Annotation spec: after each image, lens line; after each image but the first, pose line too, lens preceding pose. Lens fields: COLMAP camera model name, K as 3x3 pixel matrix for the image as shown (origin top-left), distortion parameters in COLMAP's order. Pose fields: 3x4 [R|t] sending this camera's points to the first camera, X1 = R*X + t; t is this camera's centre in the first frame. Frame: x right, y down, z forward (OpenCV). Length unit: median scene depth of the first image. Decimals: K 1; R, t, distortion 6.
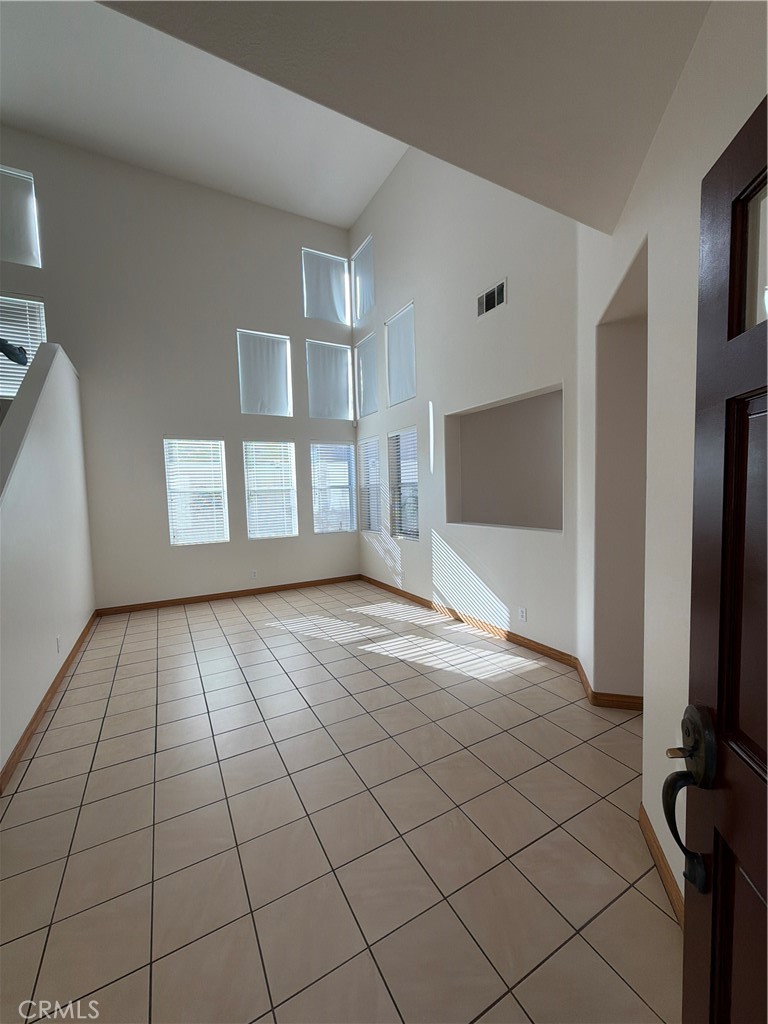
lens RADIAL K [[408.3, 0, 382.5], [0, 408.3, 516.5], [0, 0, 1]] dist [-0.000476, -0.000071]
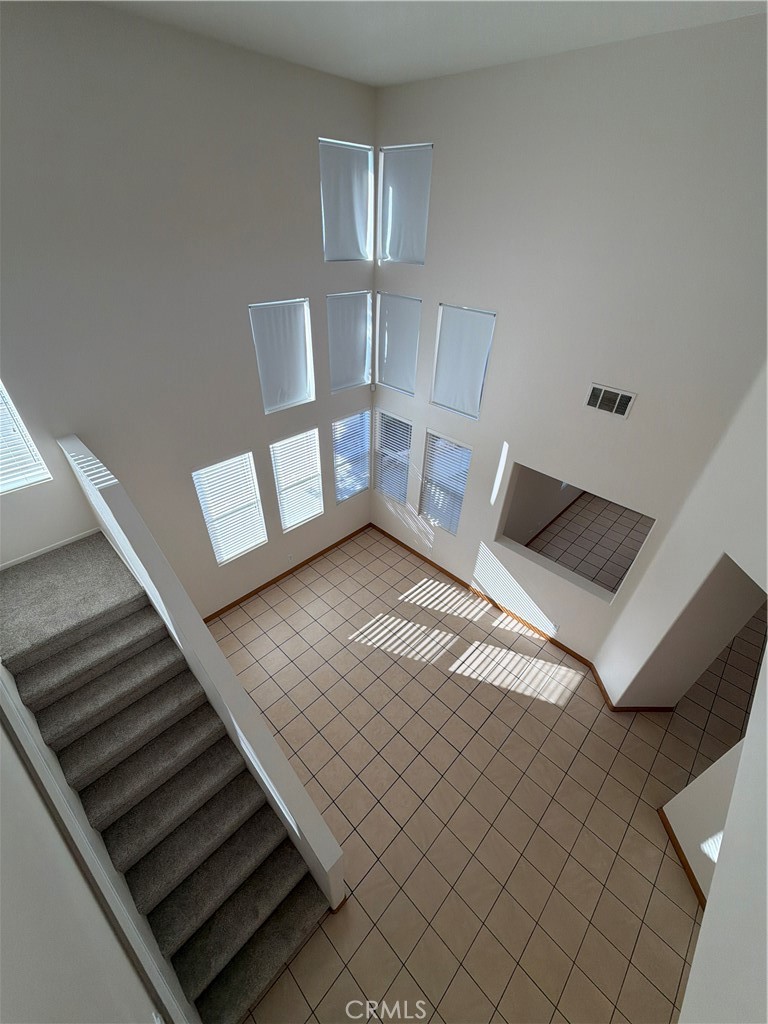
lens RADIAL K [[404.8, 0, 385.5], [0, 404.8, 516.3], [0, 0, 1]] dist [0.016034, 0.000063]
pose [[0.952672, -0.131869, 0.273911, -0.455952], [-0.038286, 0.841801, 0.538428, -0.666051], [-0.301580, -0.523432, 0.796912, 0.198339]]
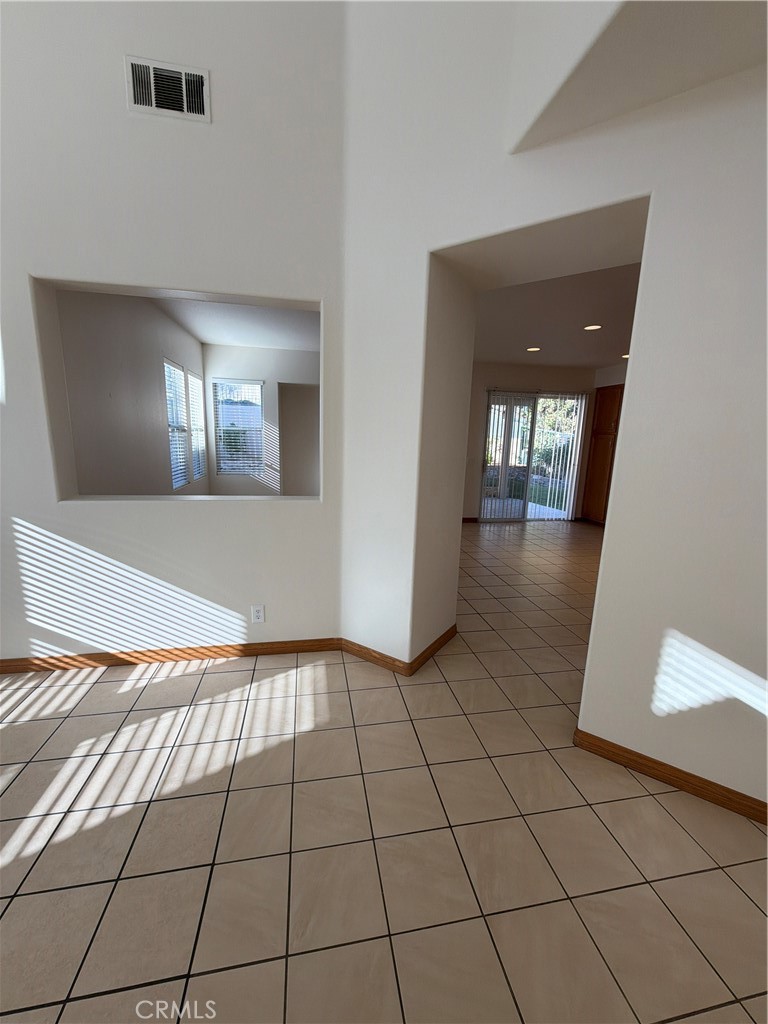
lens RADIAL K [[408.2, 0, 386.2], [0, 408.2, 514.6], [0, 0, 1]] dist [-0.002114, -0.000158]
pose [[0.305999, -0.150462, 0.940067, -0.203129], [0.022424, 0.988297, 0.150882, -0.036059], [-0.951768, -0.025090, 0.305792, 0.449825]]
